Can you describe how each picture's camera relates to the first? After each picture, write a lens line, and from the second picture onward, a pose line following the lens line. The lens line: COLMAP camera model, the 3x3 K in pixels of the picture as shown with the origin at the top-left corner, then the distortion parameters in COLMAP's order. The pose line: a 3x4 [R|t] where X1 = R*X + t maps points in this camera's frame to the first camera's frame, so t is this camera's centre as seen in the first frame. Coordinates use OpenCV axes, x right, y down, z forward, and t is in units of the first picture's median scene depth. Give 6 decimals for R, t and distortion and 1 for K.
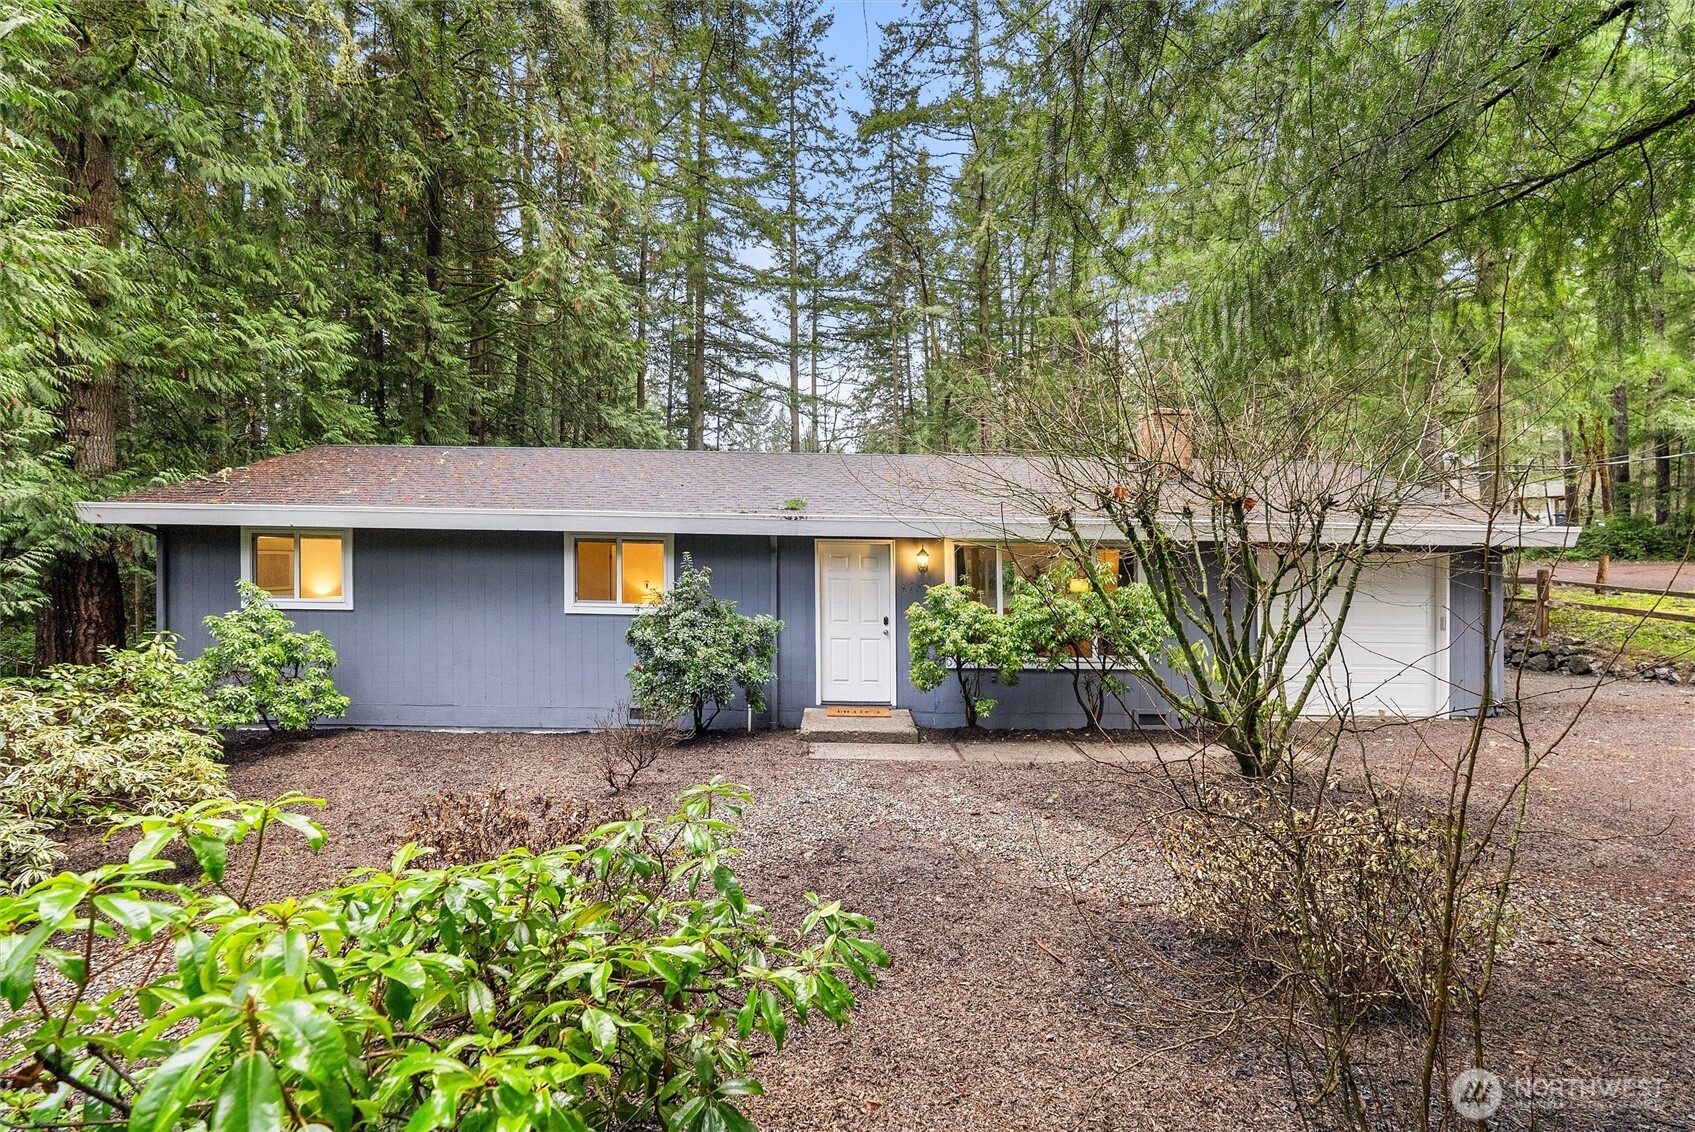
lens RADIAL K [[736.3, 0, 850.1], [0, 736.3, 570.1], [0, 0, 1]] dist [-0.002199, 0.000149]
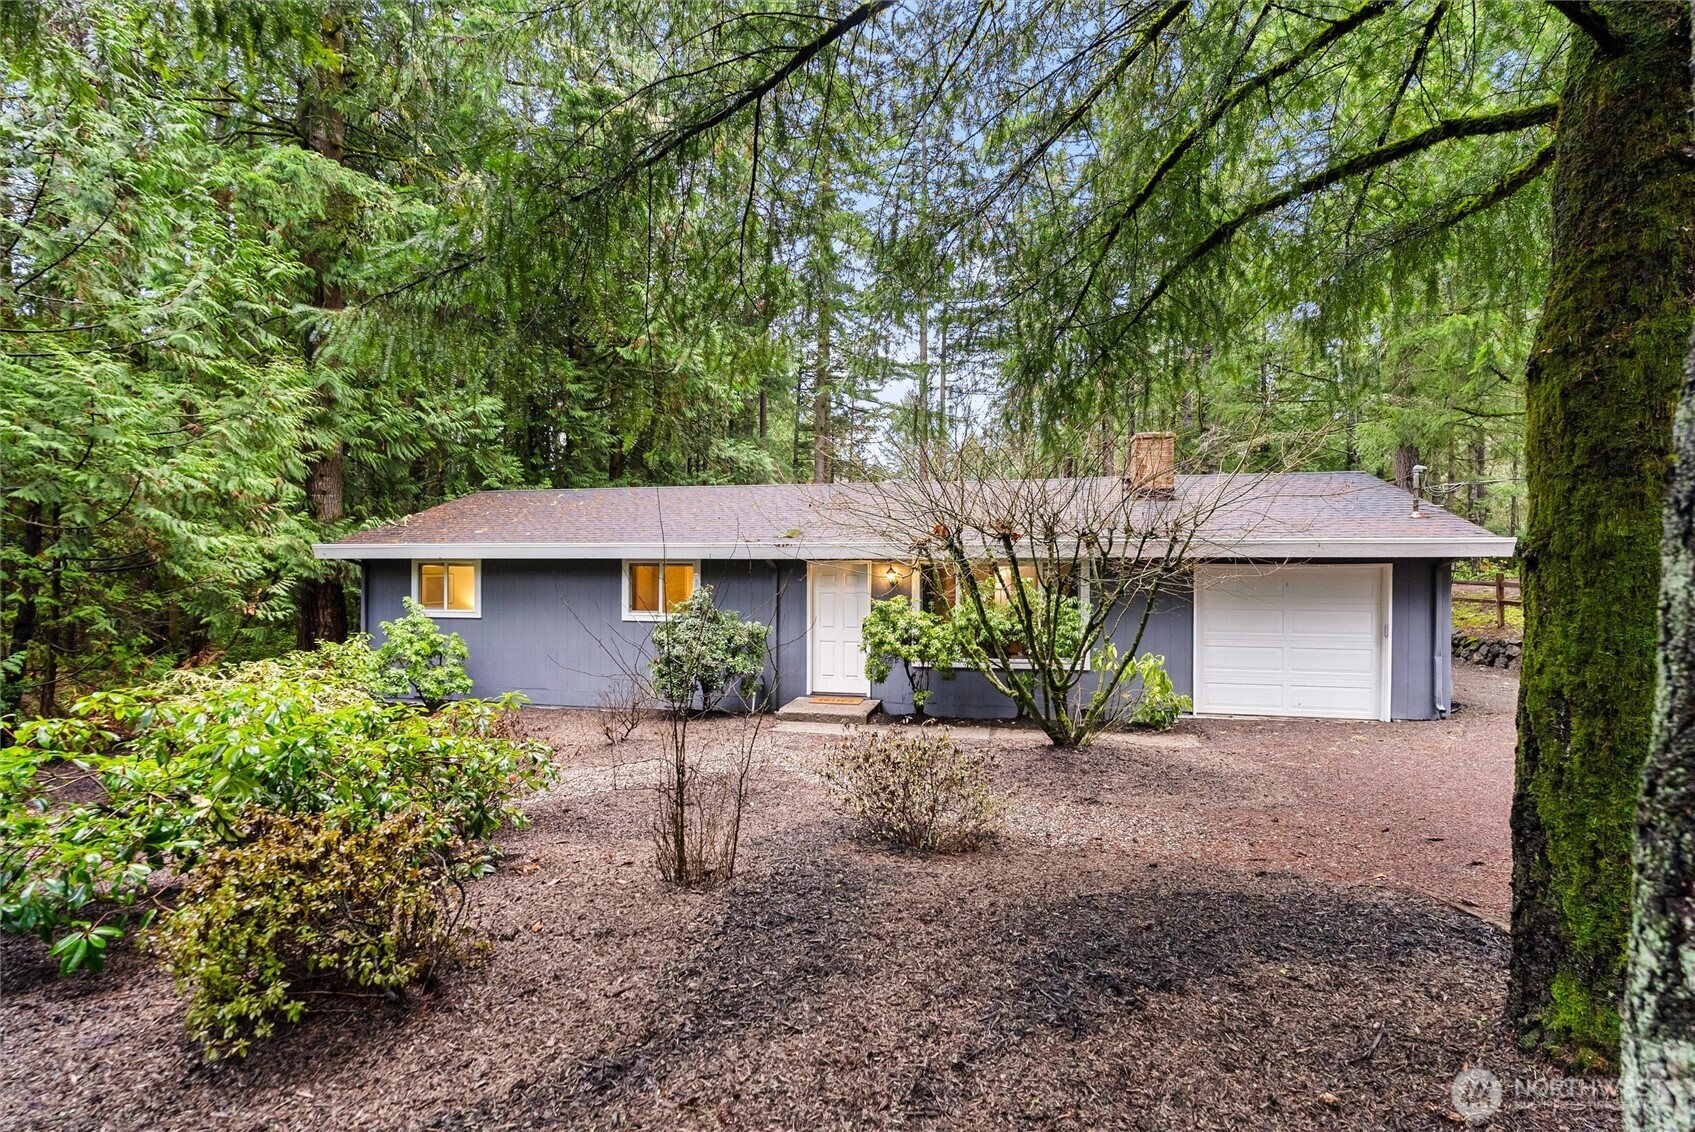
lens RADIAL K [[757.9, 0, 853.0], [0, 757.9, 567.3], [0, 0, 1]] dist [0.000726, -0.000009]
pose [[0.976613, -0.014446, -0.214517, 0.306333], [0.010730, 0.999772, -0.018473, -0.007299], [0.214735, 0.015739, 0.976546, -0.234625]]
